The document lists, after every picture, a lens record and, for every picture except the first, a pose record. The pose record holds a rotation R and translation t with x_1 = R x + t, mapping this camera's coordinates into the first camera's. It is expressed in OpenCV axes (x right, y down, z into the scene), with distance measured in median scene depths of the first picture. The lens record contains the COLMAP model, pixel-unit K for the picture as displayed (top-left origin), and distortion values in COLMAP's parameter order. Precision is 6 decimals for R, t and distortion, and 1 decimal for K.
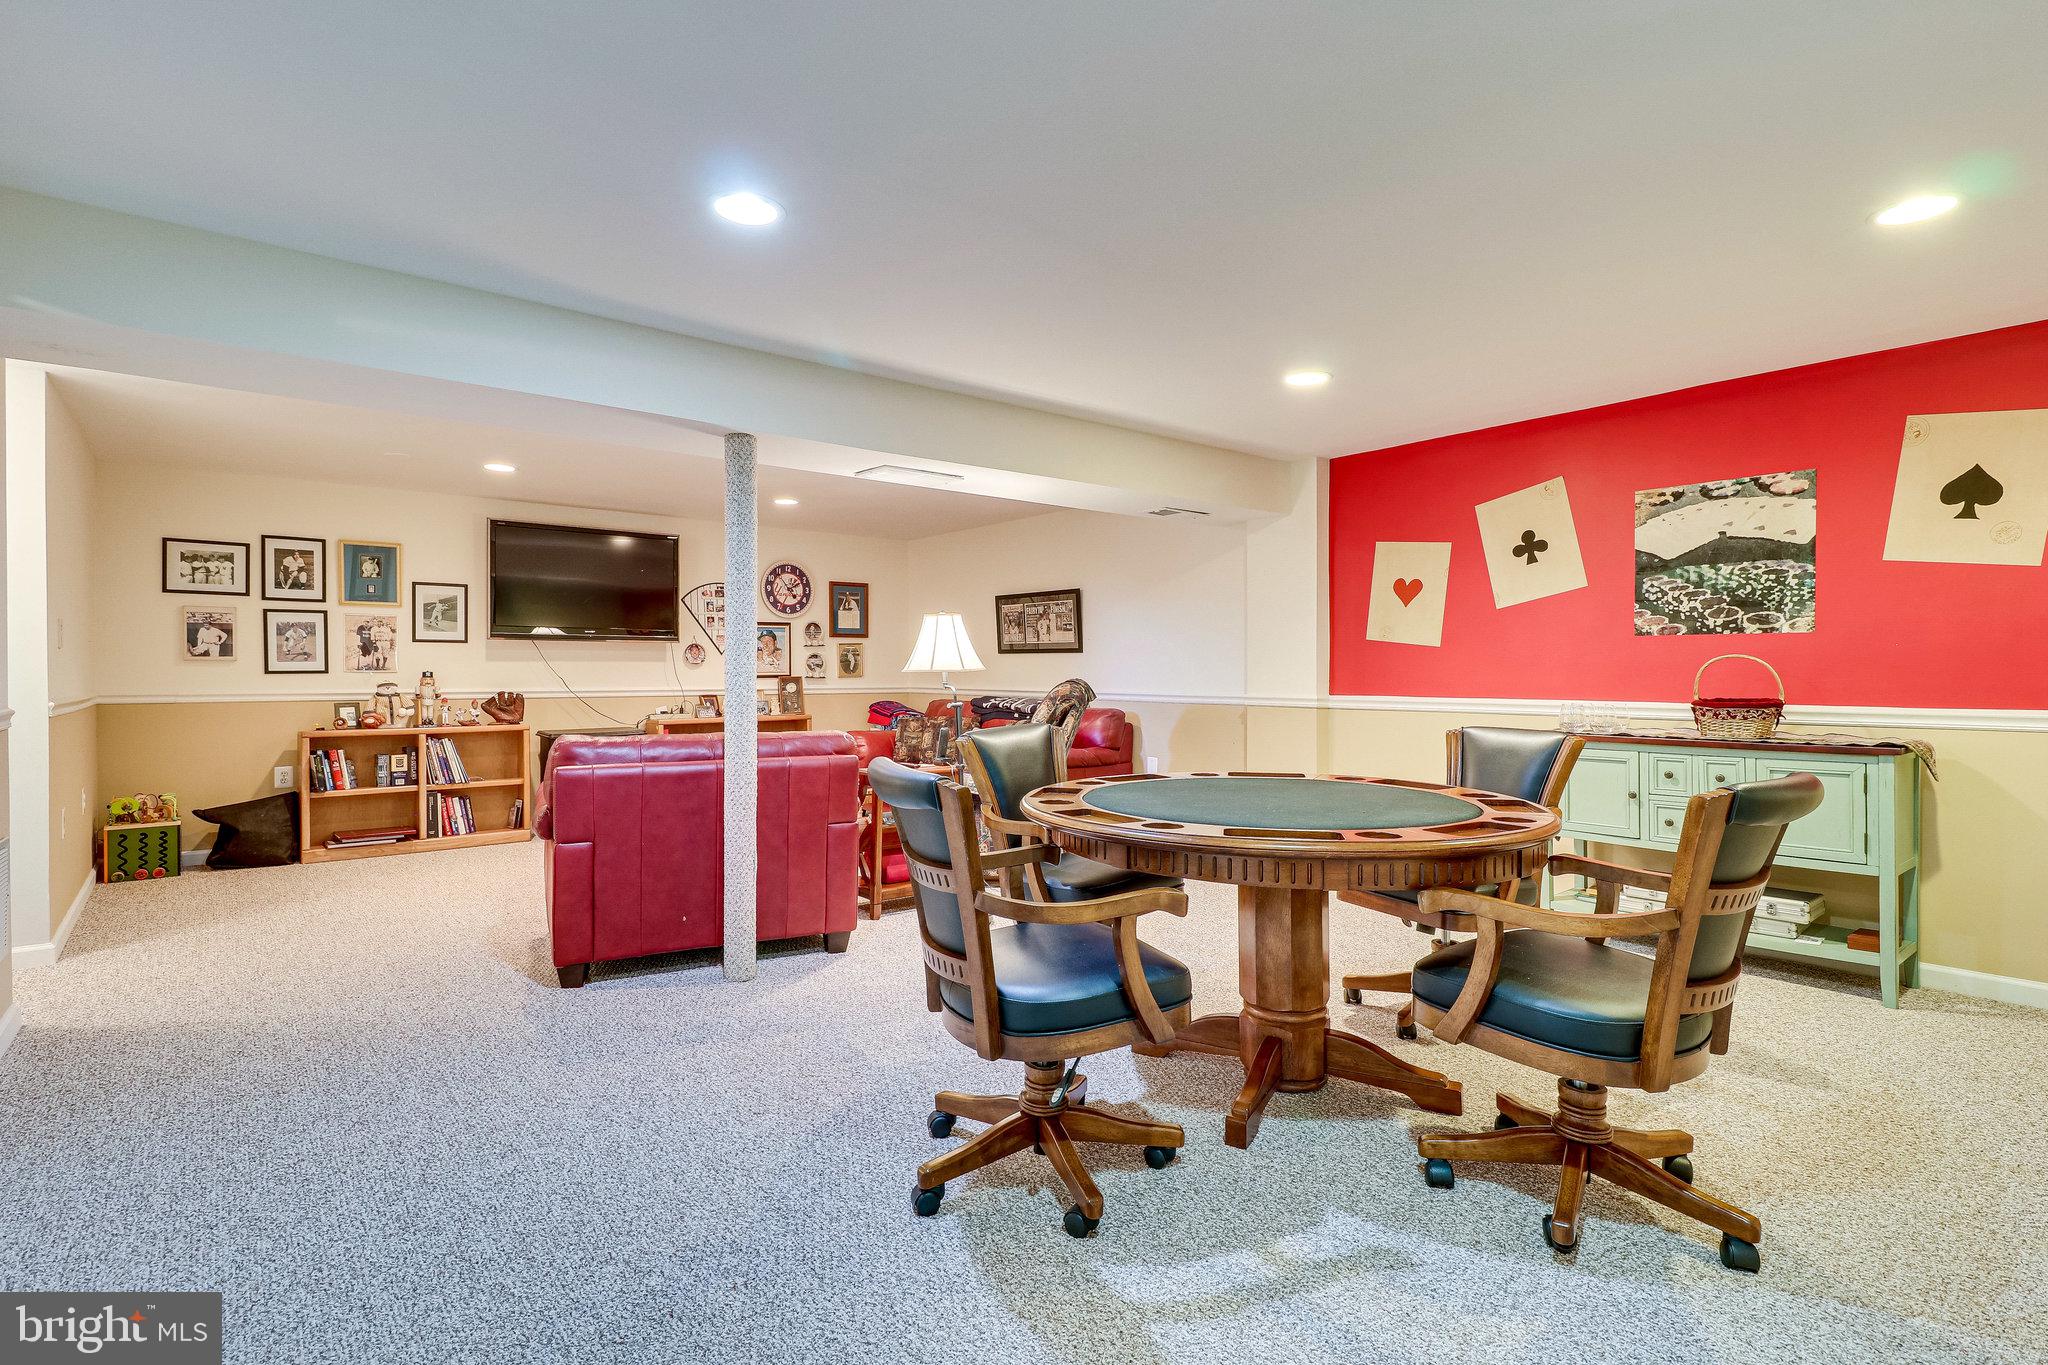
lens RADIAL K [[1119.0, 0, 1019.0], [0, 1119.0, 681.8], [0, 0, 1]] dist [0.020711, -0.005024]
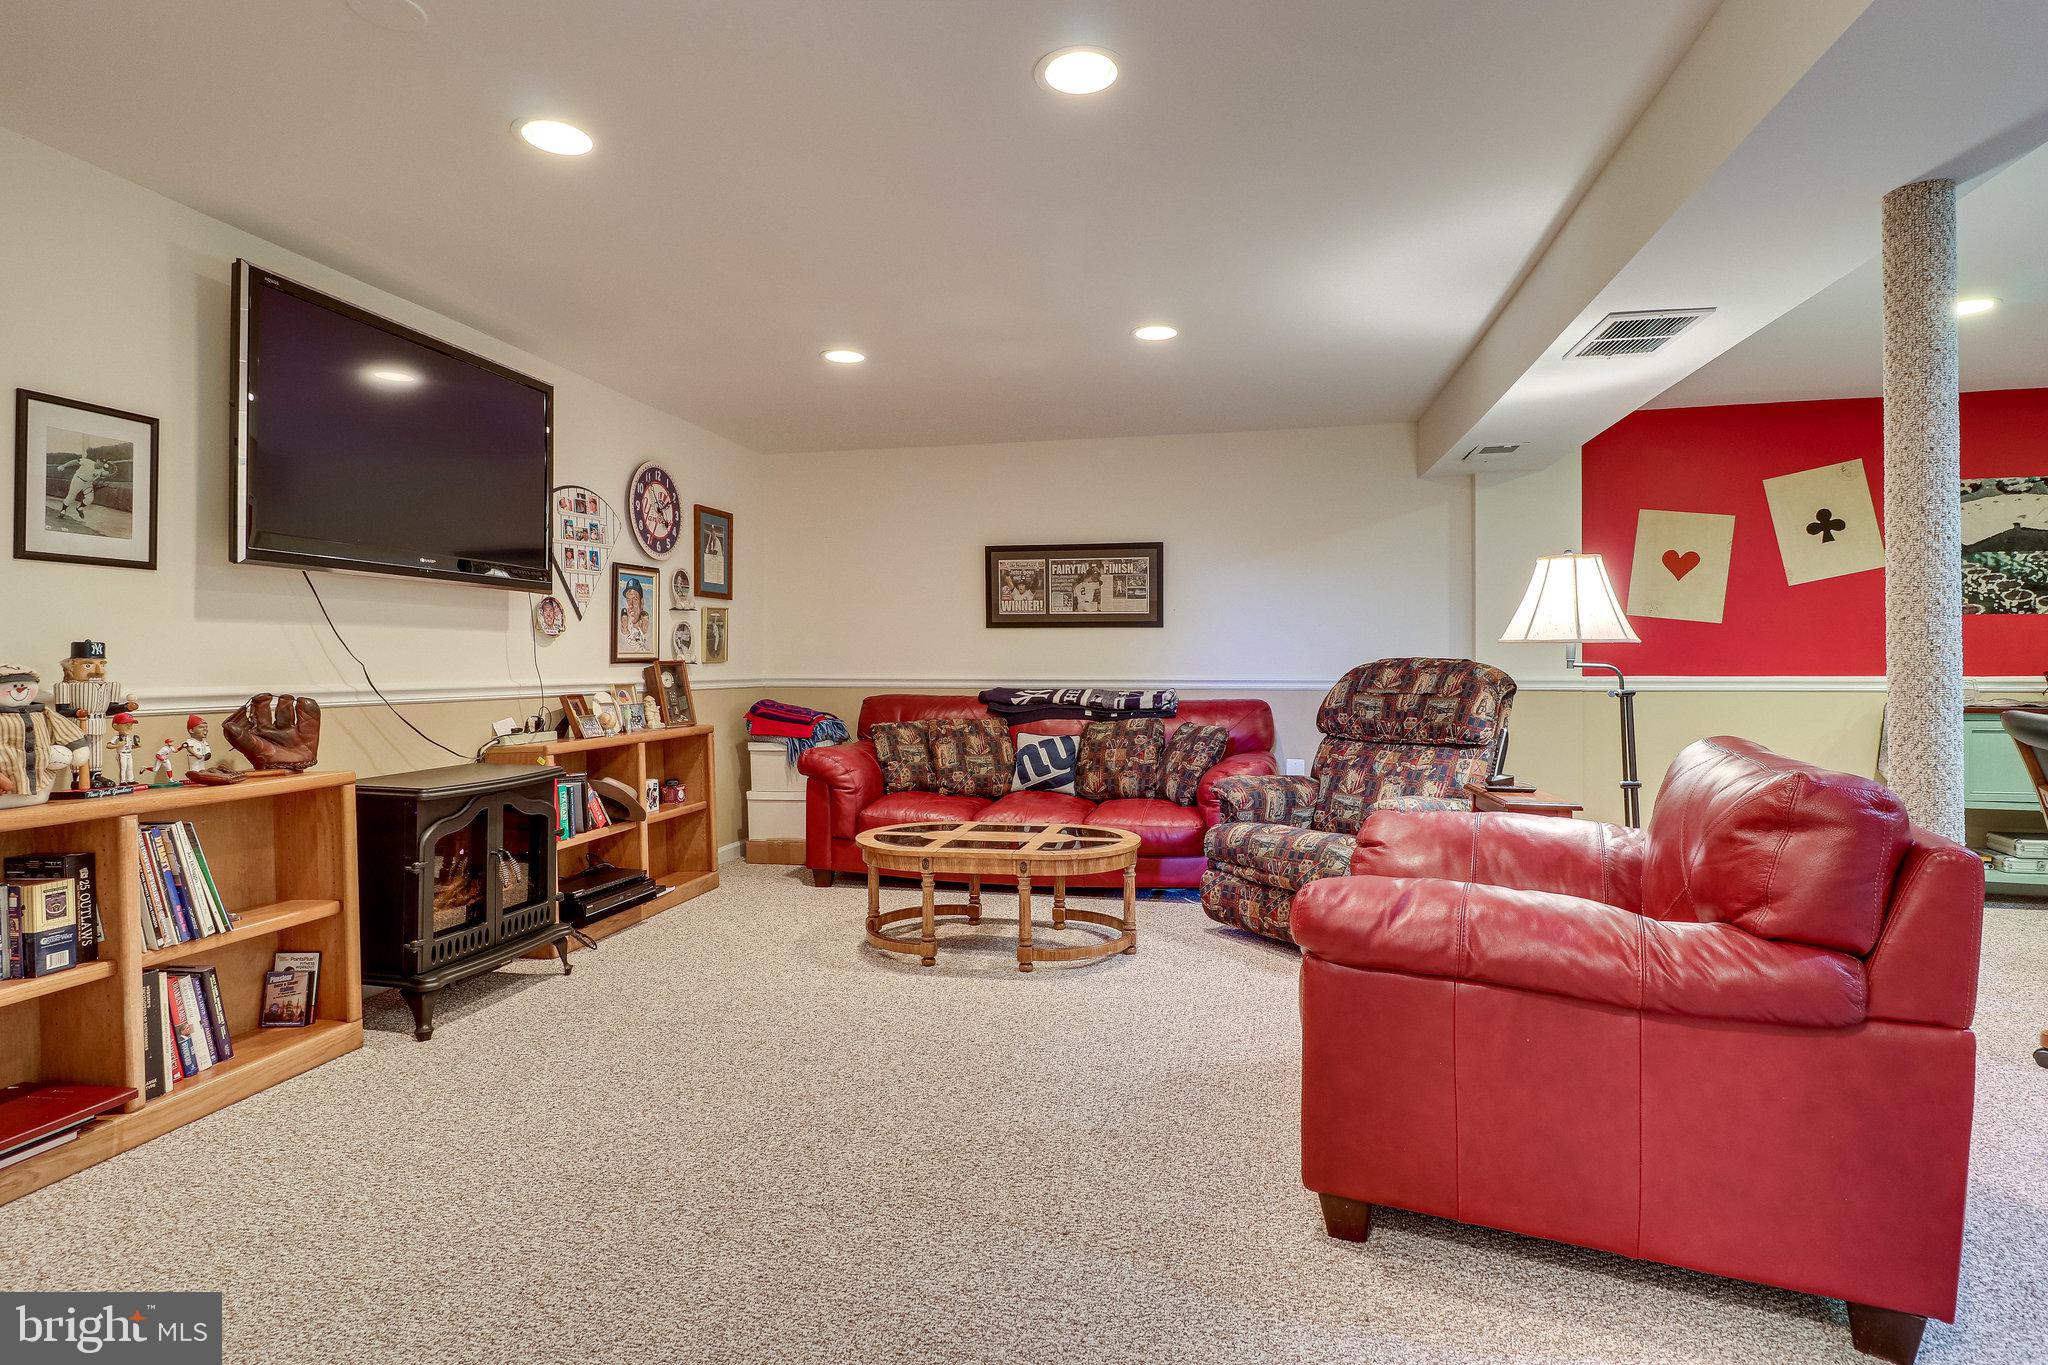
lens RADIAL K [[1119.0, 0, 1021.6], [0, 1119.0, 669.5], [0, 0, 1]] dist [0.020711, -0.005024]
pose [[0.737940, -0.005945, 0.674840, -0.550355], [0.009789, 0.999950, -0.001895, 0.003417], [-0.674796, 0.008004, 0.737961, 0.529007]]
